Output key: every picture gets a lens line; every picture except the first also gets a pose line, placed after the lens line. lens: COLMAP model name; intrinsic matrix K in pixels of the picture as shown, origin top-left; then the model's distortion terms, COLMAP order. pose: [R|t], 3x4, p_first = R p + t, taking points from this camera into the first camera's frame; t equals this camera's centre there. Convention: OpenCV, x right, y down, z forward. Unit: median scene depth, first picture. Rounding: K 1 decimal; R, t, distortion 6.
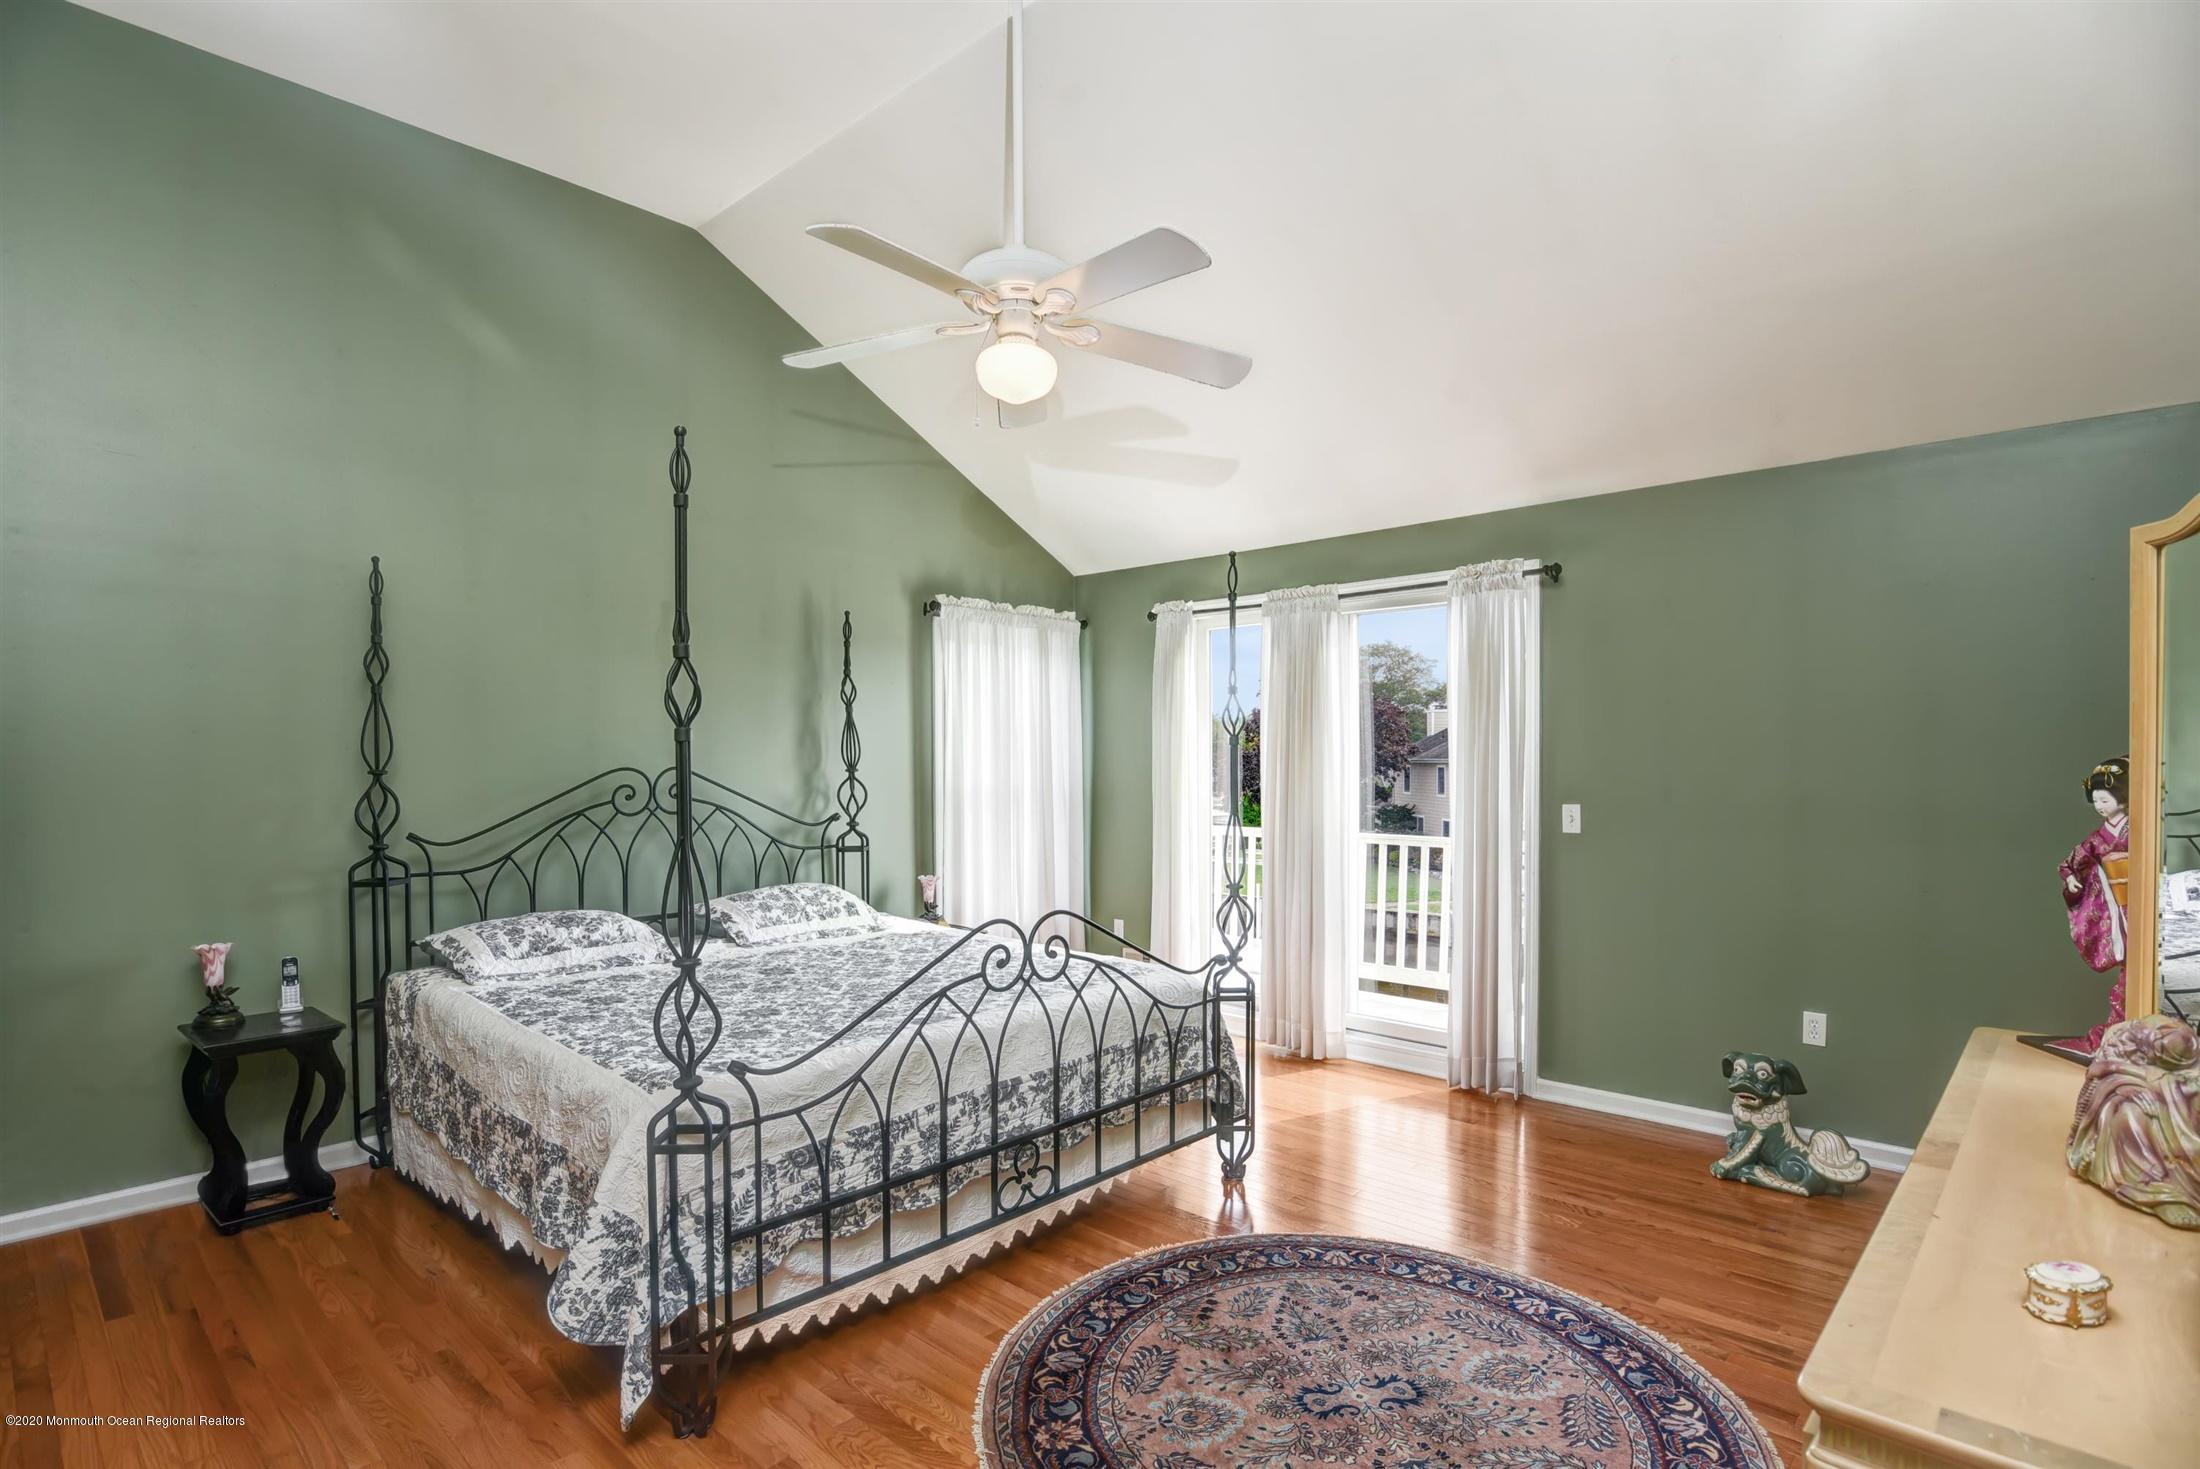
lens RADIAL K [[1081.4, 0, 1110.8], [0, 1081.4, 783.4], [0, 0, 1]] dist [-0.018805, -0.001075]
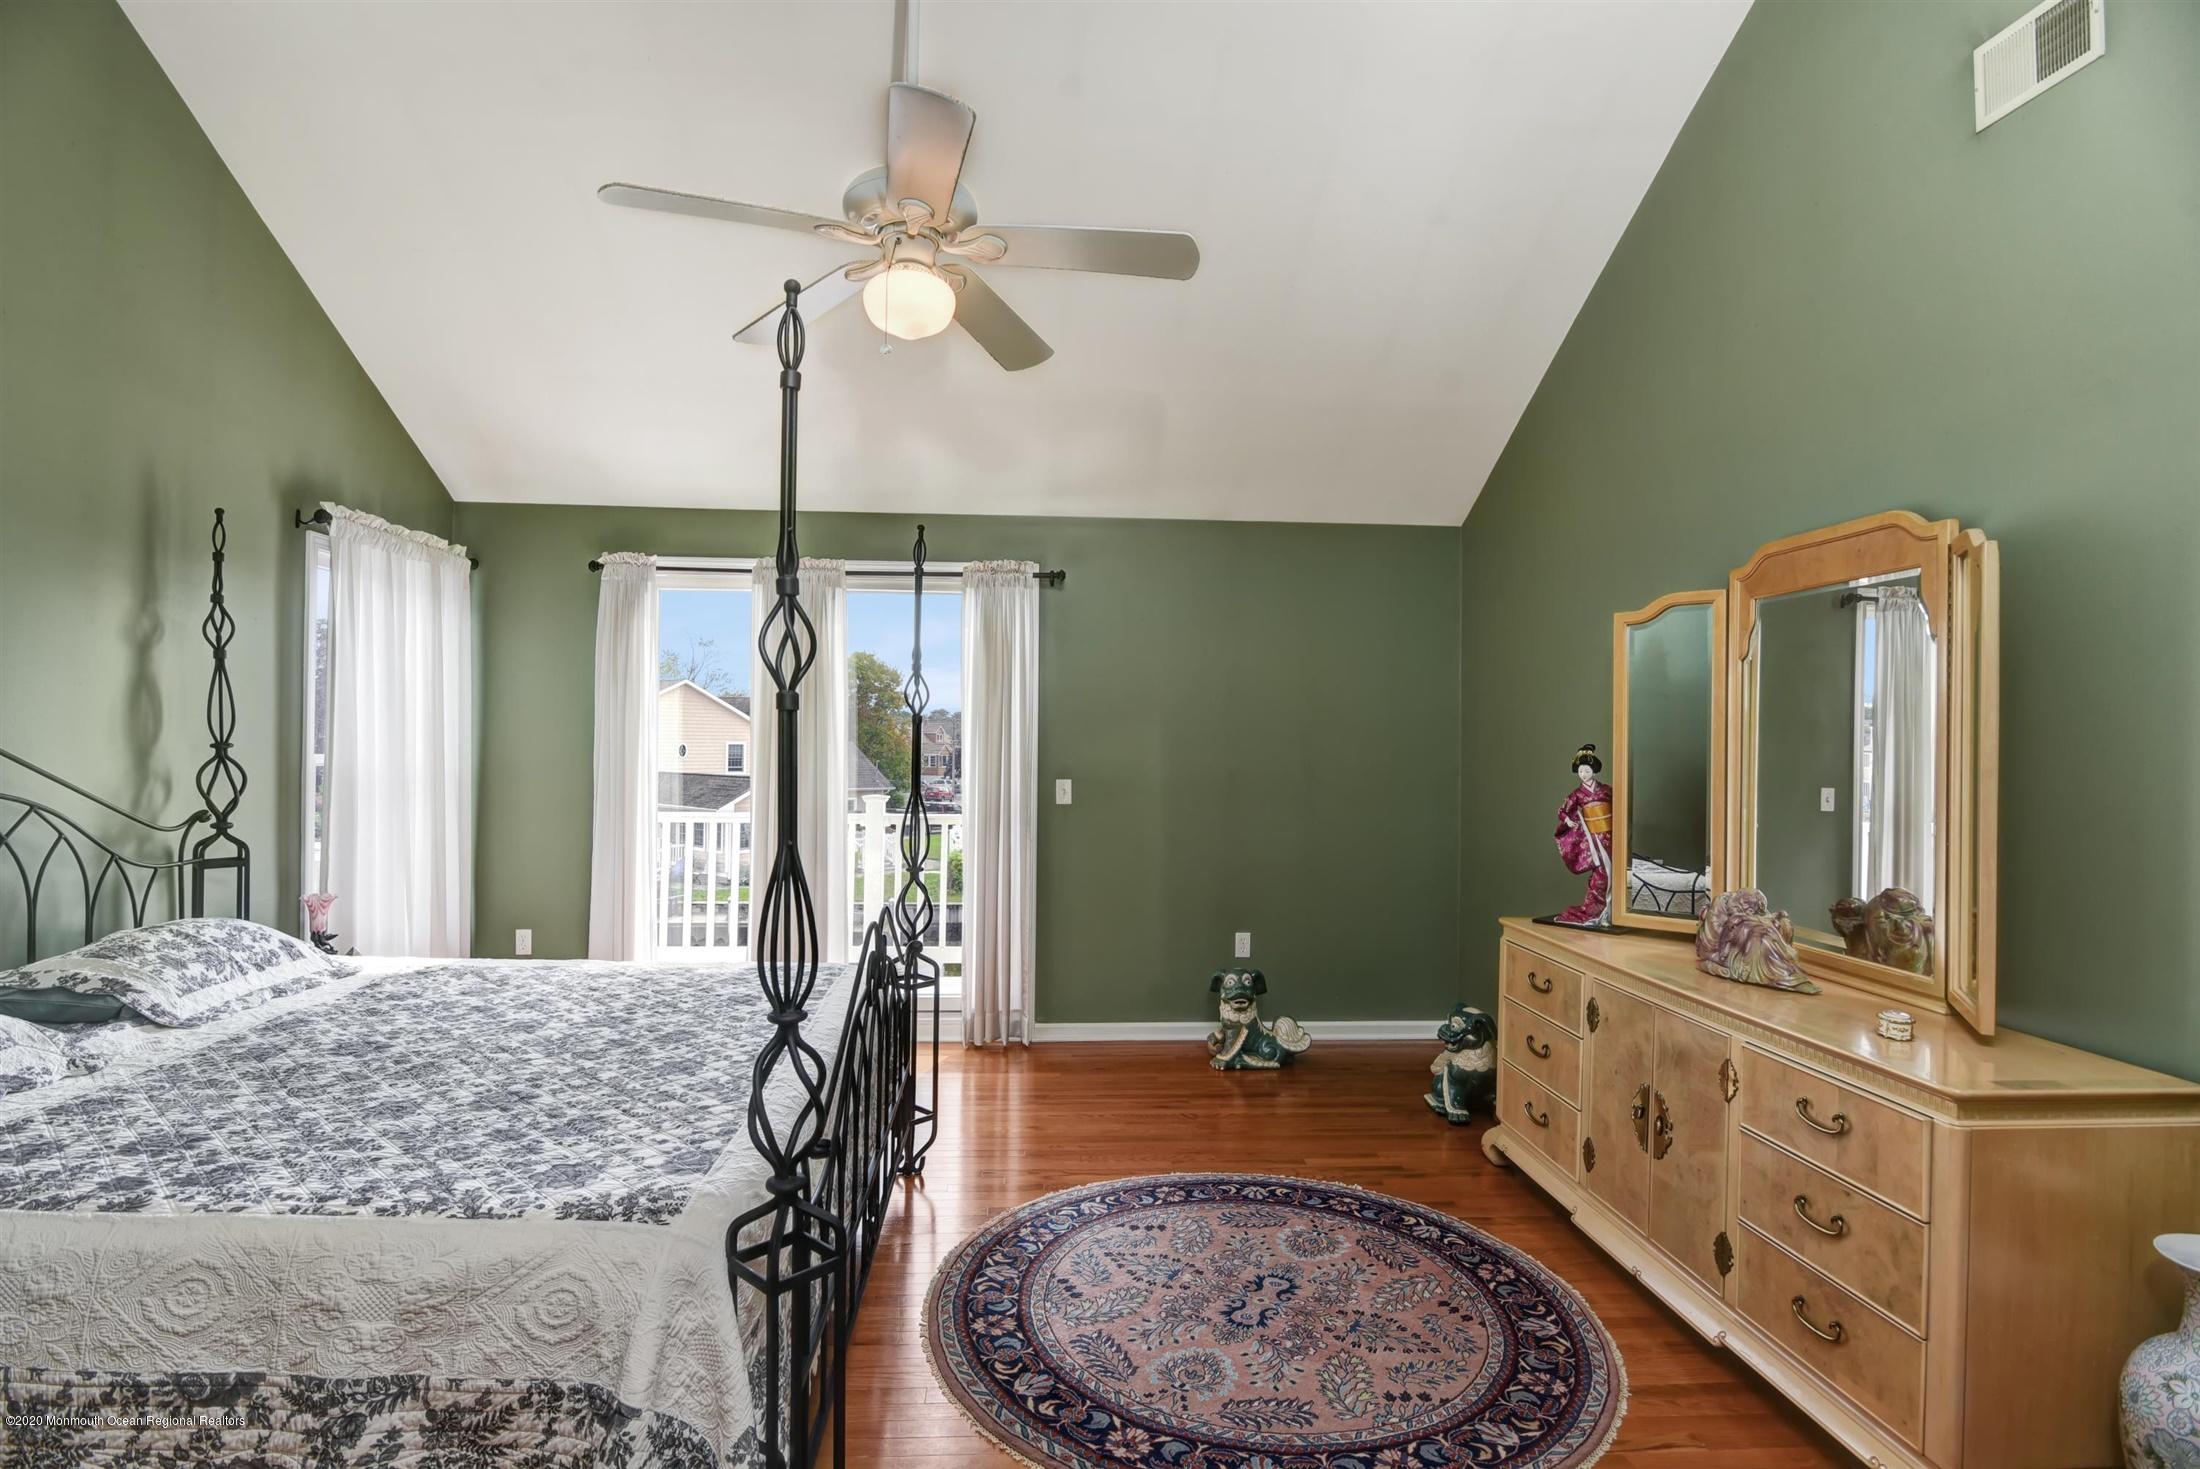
lens RADIAL K [[1081.4, 0, 1086.5], [0, 1081.4, 736.5], [0, 0, 1]] dist [-0.018805, -0.001075]
pose [[0.696761, 0.012467, 0.717195, -0.472286], [0.002957, 0.999791, -0.020252, -0.003824], [-0.717298, 0.016232, 0.696578, 0.213017]]
